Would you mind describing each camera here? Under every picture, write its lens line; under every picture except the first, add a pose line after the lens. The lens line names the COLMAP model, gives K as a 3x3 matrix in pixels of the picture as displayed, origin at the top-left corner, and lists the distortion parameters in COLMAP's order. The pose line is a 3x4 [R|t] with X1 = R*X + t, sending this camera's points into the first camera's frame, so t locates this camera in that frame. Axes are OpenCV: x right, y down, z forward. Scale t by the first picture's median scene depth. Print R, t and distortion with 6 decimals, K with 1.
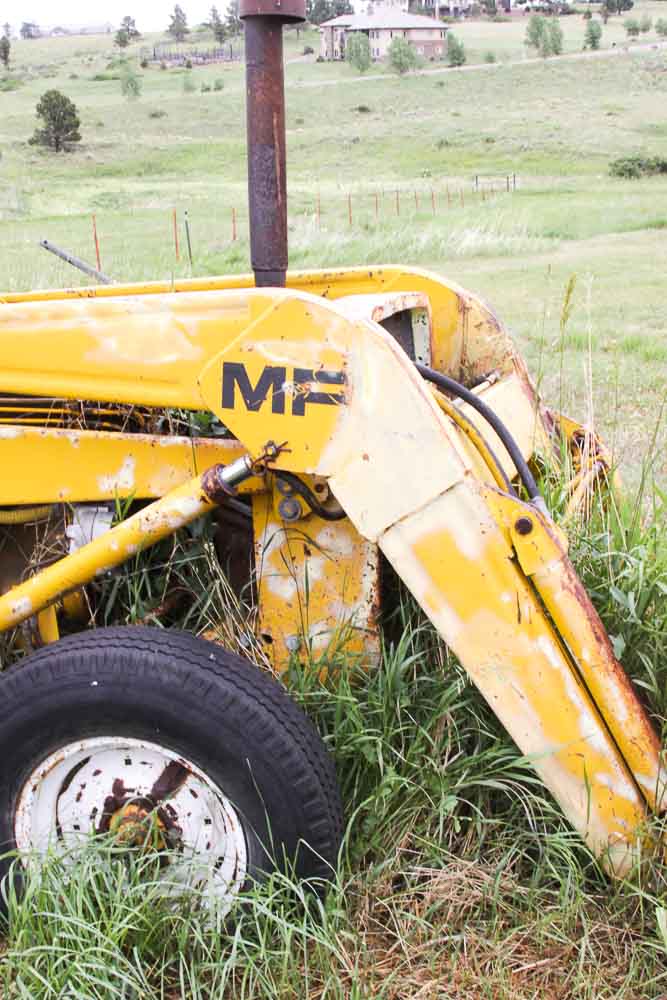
lens RADIAL K [[1290.0, 0, 333.0], [0, 1290.0, 517.3], [0, 0, 1]] dist [-0.171039, 0.172212]
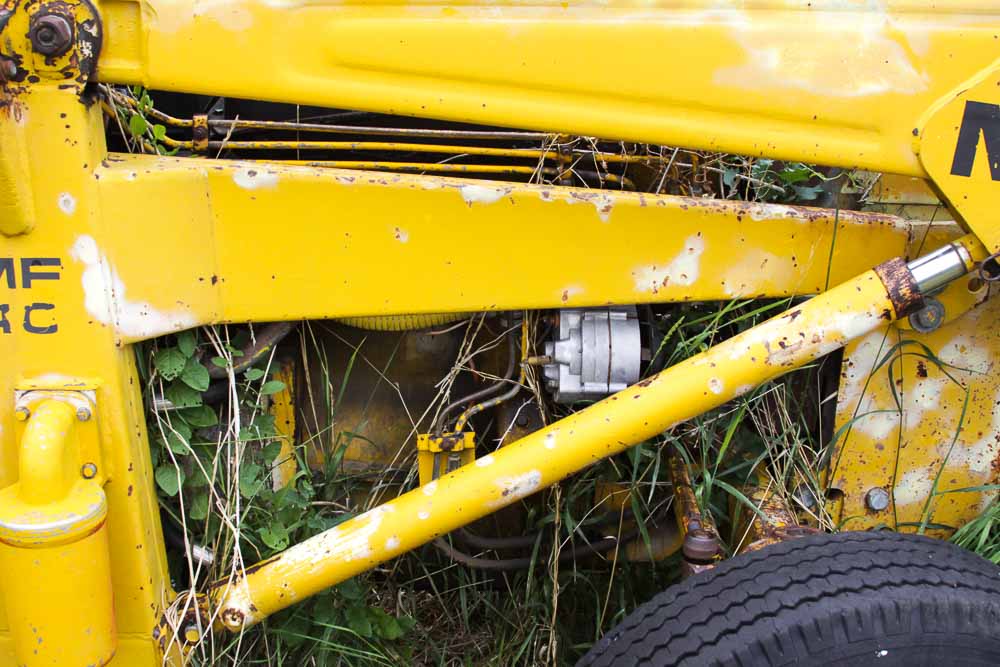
lens RADIAL K [[1290.0, 0, 500.0], [0, 1290.0, 333.5], [0, 0, 1]] dist [-0.171039, 0.172212]
pose [[0.940941, -0.040767, 0.336107, -0.458171], [0.001820, 0.993319, 0.115386, -0.072044], [-0.338565, -0.107959, 0.934729, 0.446512]]
